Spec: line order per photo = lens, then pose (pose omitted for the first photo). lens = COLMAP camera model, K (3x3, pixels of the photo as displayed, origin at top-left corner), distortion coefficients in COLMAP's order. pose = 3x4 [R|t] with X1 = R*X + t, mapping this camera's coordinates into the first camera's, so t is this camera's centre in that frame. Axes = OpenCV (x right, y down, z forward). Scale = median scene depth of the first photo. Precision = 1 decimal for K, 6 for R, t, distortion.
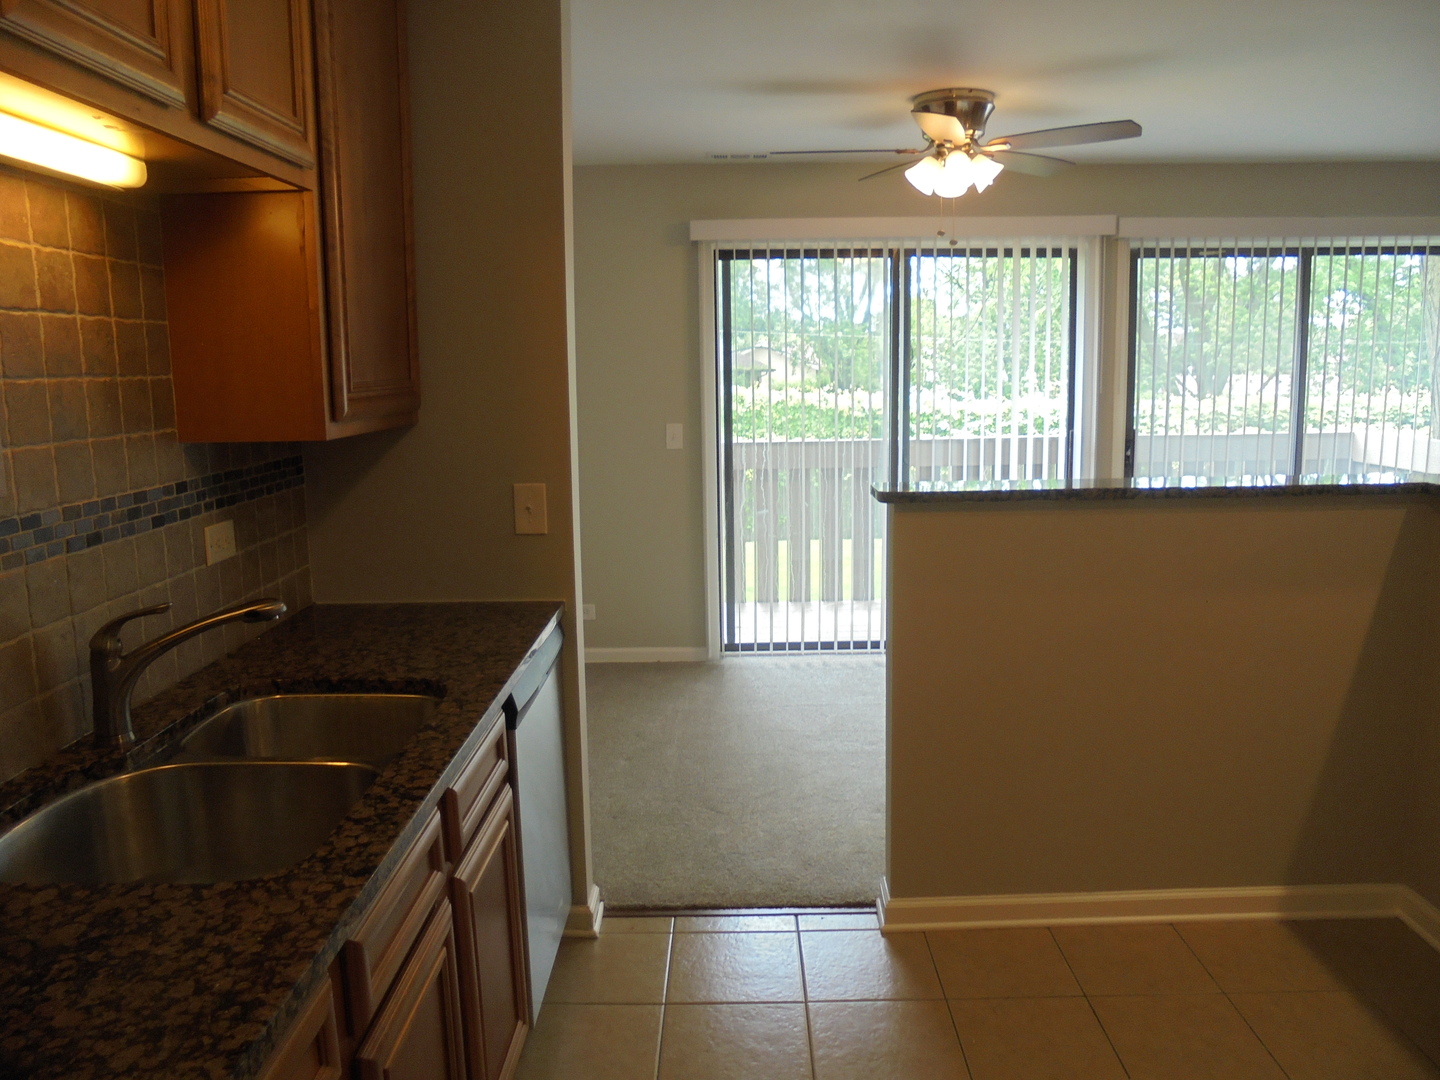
lens RADIAL K [[1083.2, 0, 712.7], [0, 1083.2, 545.7], [0, 0, 1]] dist [-0.123112, 0.098385]
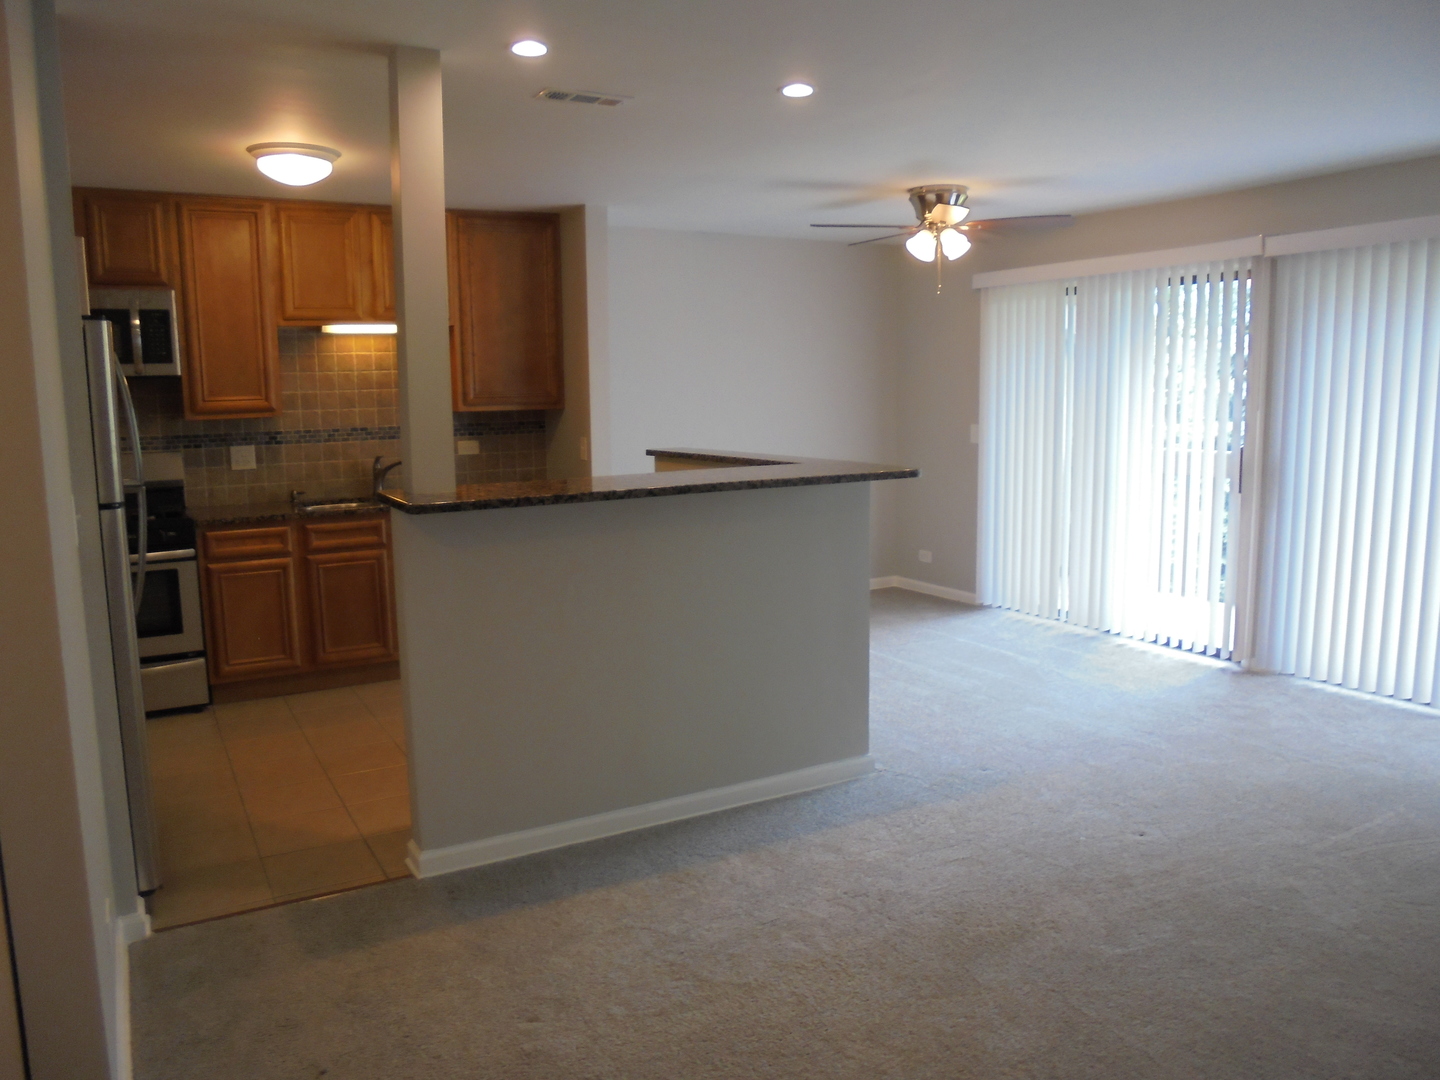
lens RADIAL K [[1083.2, 0, 713.8], [0, 1083.2, 543.6], [0, 0, 1]] dist [-0.123112, 0.098385]
pose [[0.502864, 0.130422, -0.854469, 1.311243], [-0.135641, 0.988210, 0.071009, -0.024034], [0.853656, 0.080194, 0.514626, 0.065996]]
